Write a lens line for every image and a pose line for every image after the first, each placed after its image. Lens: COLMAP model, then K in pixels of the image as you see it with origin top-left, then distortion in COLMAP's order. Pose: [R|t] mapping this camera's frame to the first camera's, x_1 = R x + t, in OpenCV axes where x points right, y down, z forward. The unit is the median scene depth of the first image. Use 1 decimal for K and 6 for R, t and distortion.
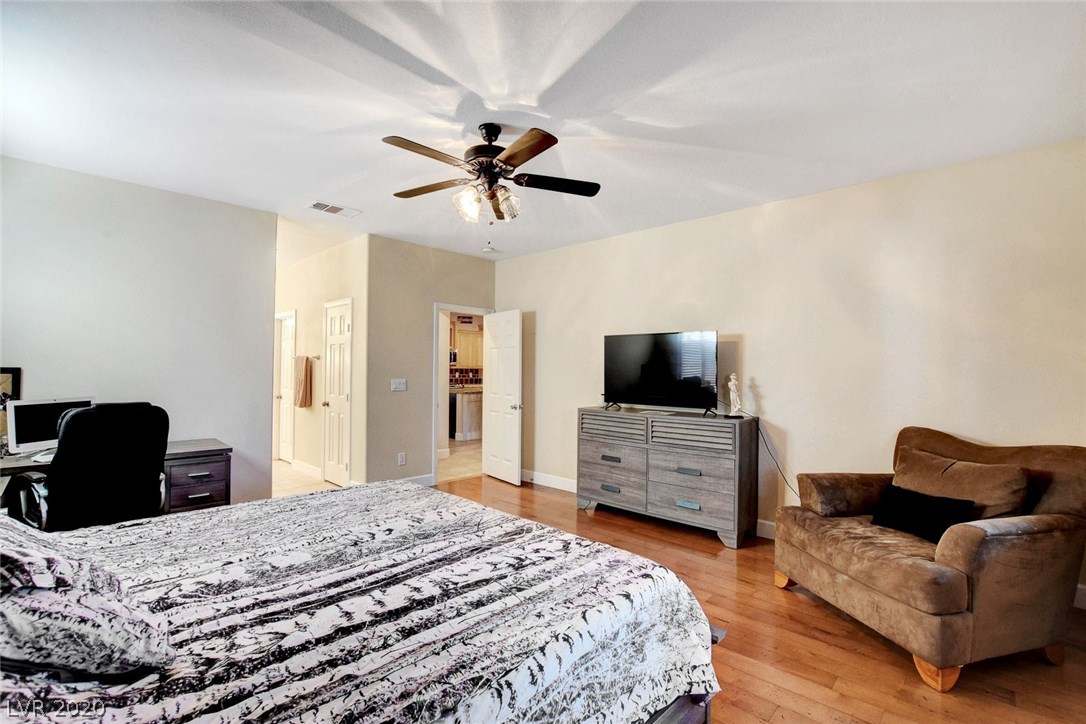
lens RADIAL K [[485.2, 0, 543.0], [0, 485.2, 362.0], [0, 0, 1]] dist [-0.033902, 0.000021]
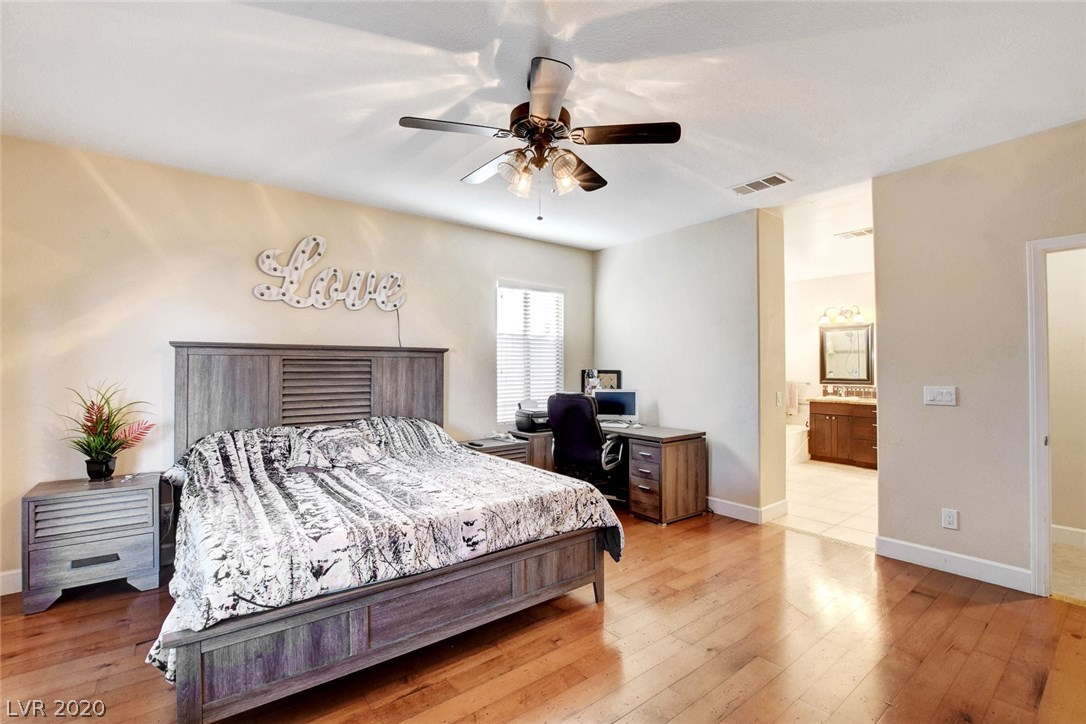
lens RADIAL K [[489.6, 0, 543.0], [0, 489.6, 362.0], [0, 0, 1]] dist [-0.018407, 0.000067]
pose [[-0.160707, -0.019503, -0.986809, 1.015113], [0.015216, 0.999637, -0.022235, 0.029146], [0.986885, -0.018588, -0.160352, 1.595512]]
